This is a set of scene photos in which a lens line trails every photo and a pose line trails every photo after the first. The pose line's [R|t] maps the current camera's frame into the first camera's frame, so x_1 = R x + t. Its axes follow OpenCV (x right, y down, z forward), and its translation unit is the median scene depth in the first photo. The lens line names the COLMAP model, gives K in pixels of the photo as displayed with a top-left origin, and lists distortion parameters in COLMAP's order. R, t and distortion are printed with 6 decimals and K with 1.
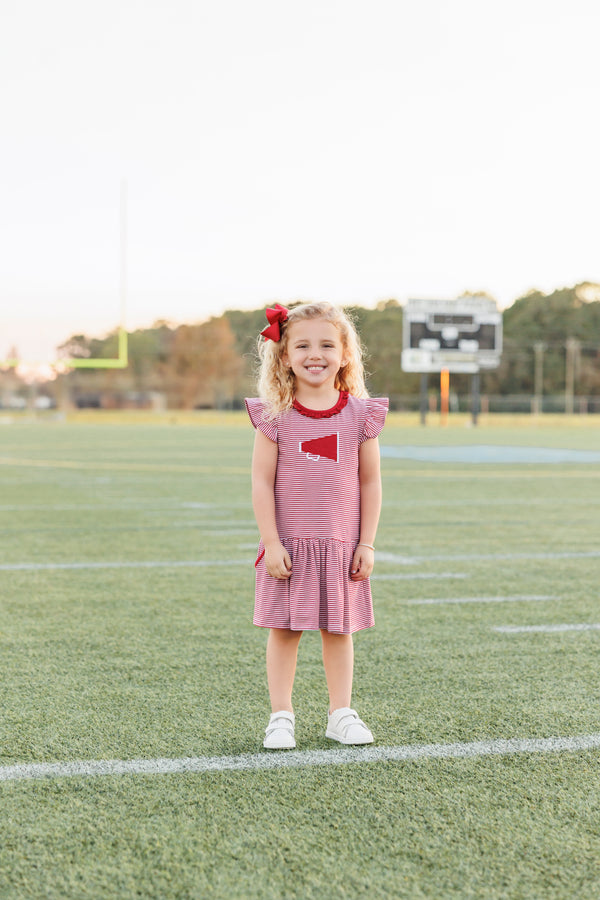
lens RADIAL K [[1723.2, 0, 333.9], [0, 1723.2, 430.0], [0, 0, 1]] dist [0.021683, 0.000000]
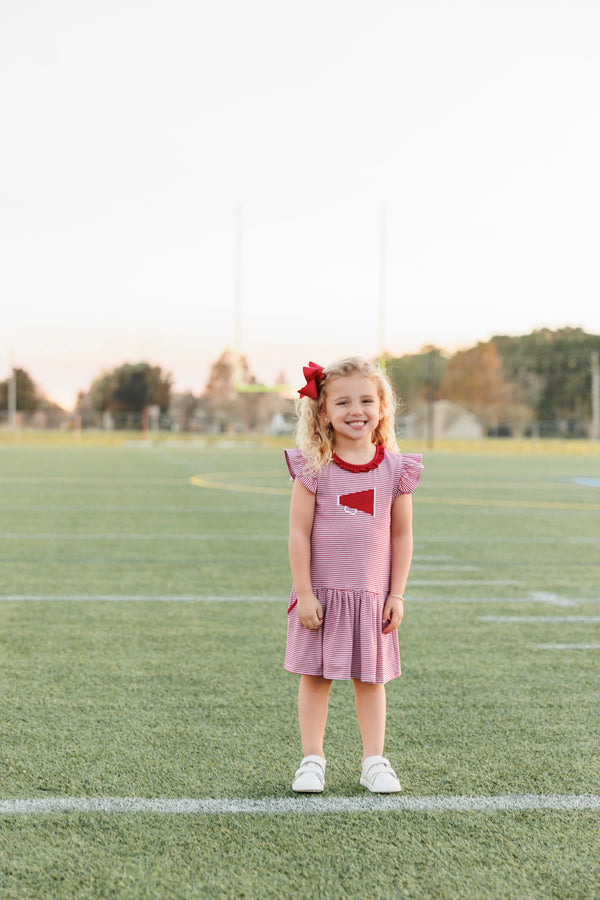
lens RADIAL K [[1723.2, 0, 301.1], [0, 1723.2, 447.5], [0, 0, 1]] dist [0.021683, 0.000000]
pose [[0.984485, 0.011833, -0.175072, 0.139186], [-0.012572, 0.999916, -0.003116, -0.018365], [0.175020, 0.005268, 0.984551, -0.016626]]
